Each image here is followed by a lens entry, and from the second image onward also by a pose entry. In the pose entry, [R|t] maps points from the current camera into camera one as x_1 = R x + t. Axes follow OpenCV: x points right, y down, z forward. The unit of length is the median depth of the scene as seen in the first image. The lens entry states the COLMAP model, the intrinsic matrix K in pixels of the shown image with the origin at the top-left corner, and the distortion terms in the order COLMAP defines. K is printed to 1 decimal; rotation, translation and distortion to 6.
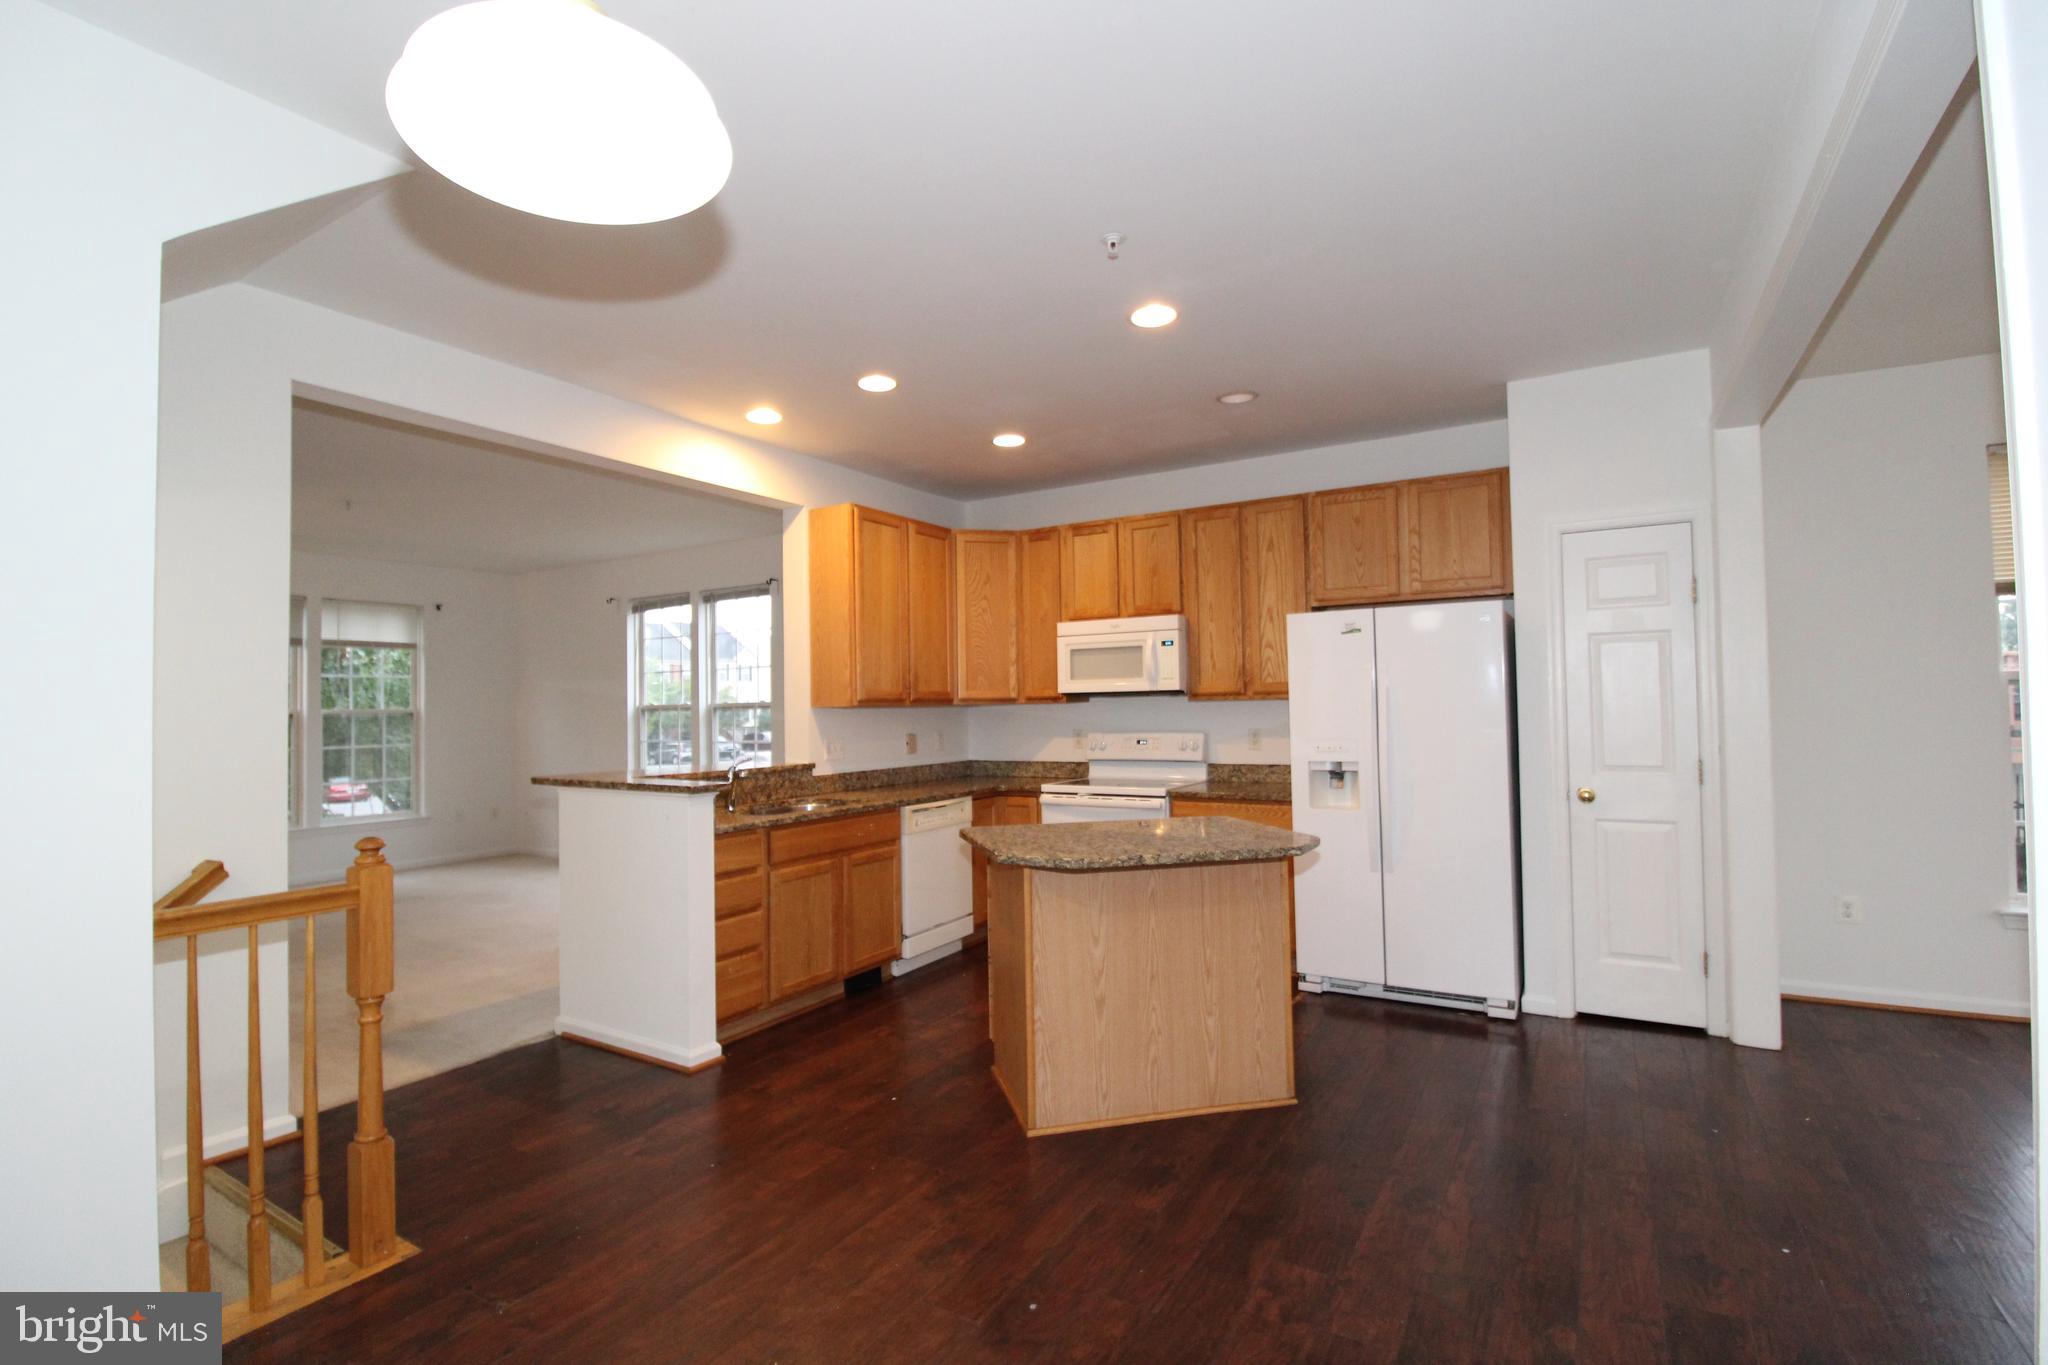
lens RADIAL K [[948.5, 0, 1024.0], [0, 948.5, 682.5], [0, 0, 1]] dist [-0.014429, -0.000087]
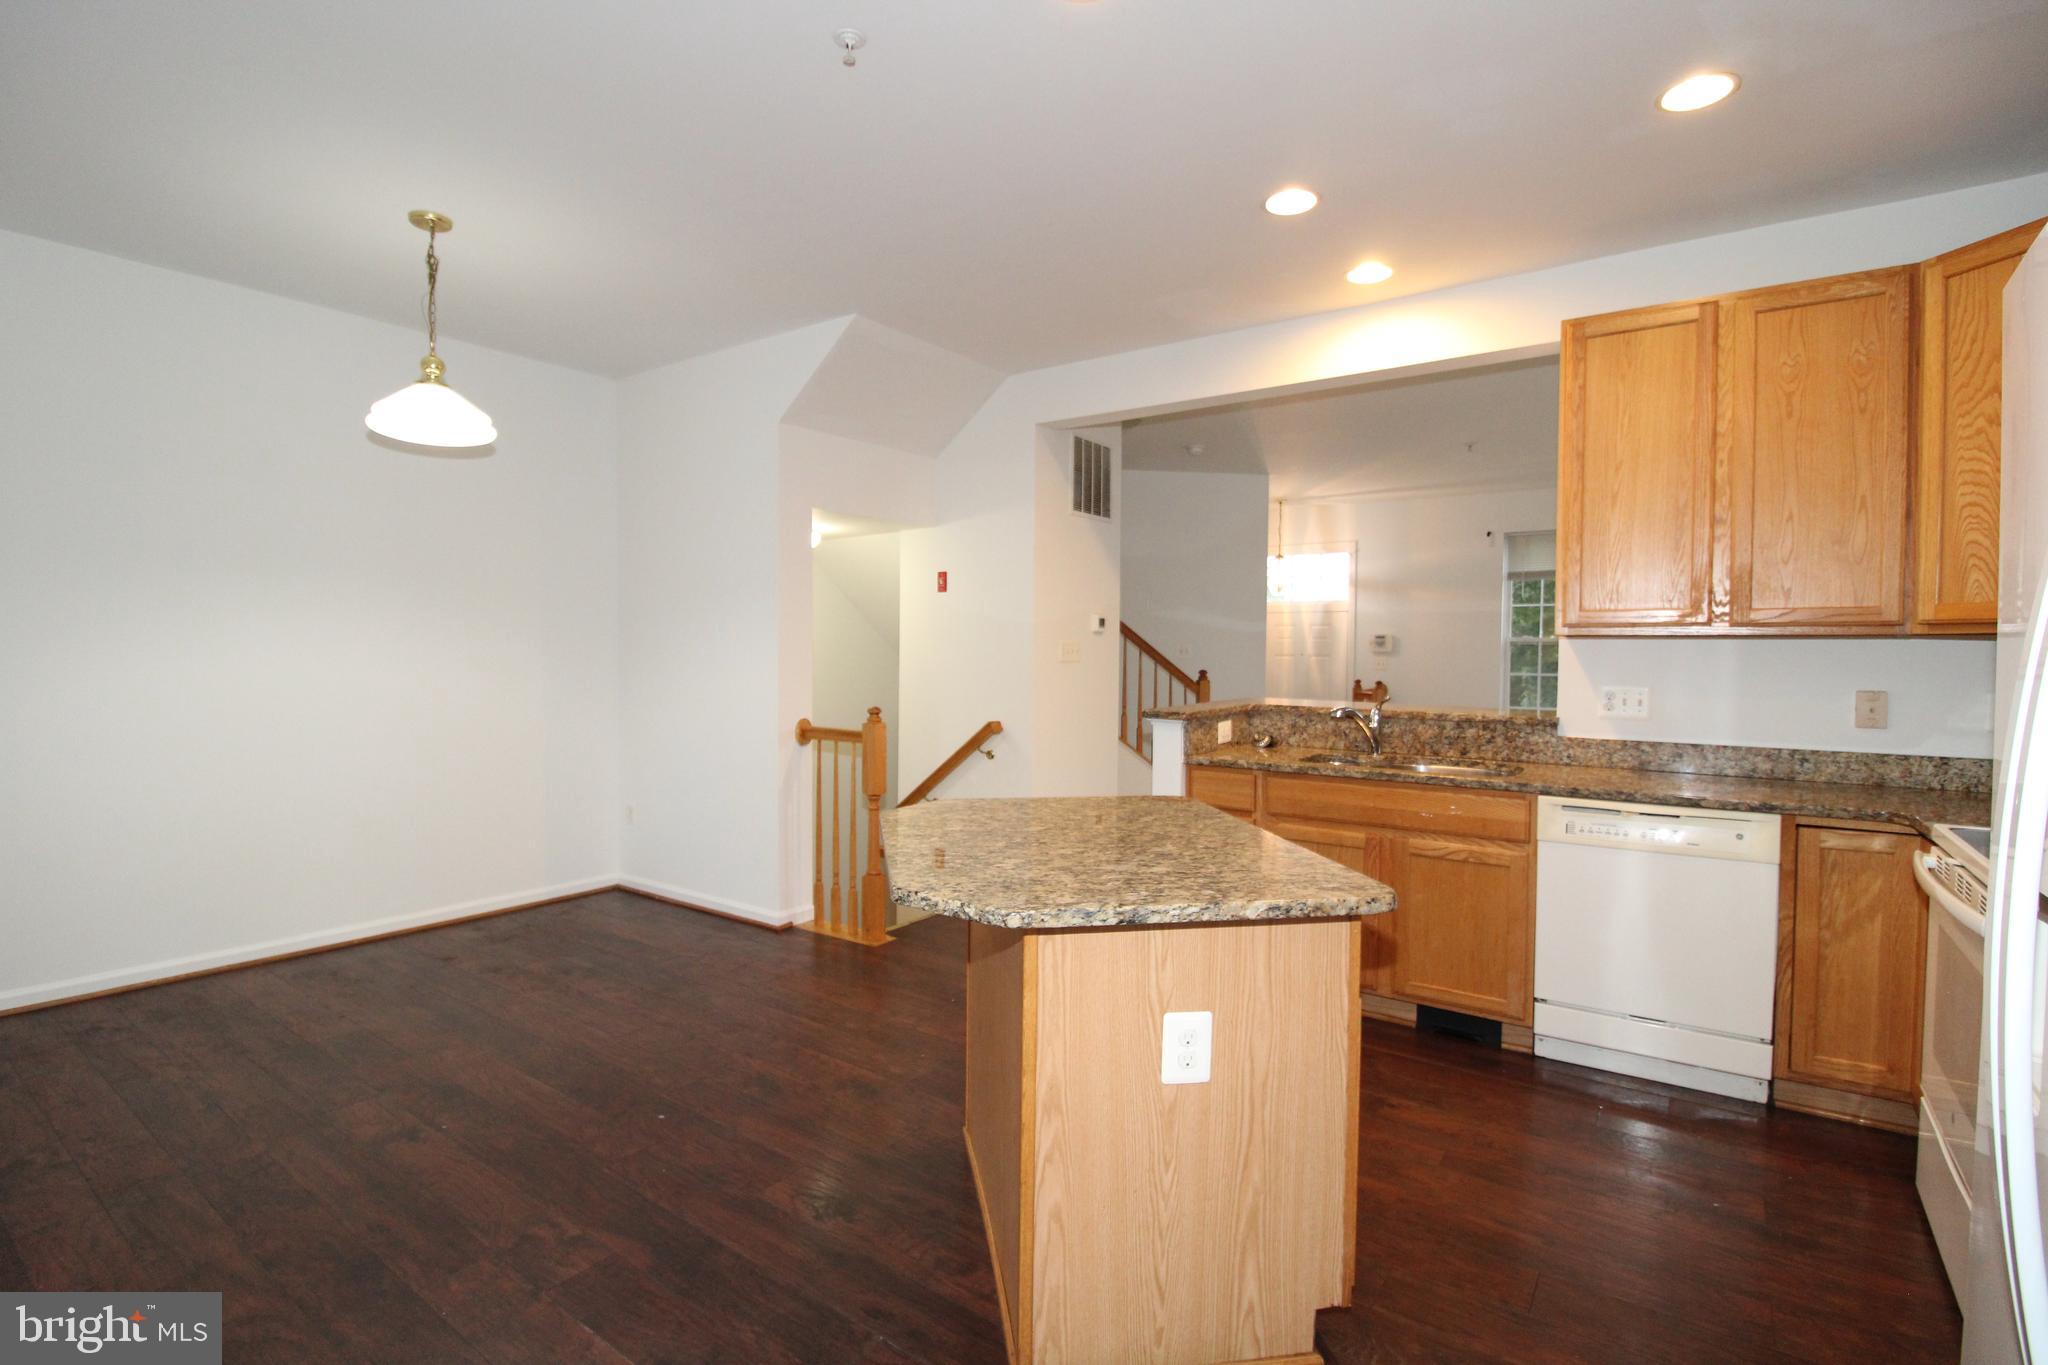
lens RADIAL K [[973.2, 0, 1022.2], [0, 973.2, 670.7], [0, 0, 1]] dist [-0.011644, -0.000152]
pose [[-0.092283, 0.041826, -0.994854, 0.491704], [0.021964, 0.998960, 0.039961, 0.013479], [0.995491, -0.018163, -0.093106, 0.649961]]
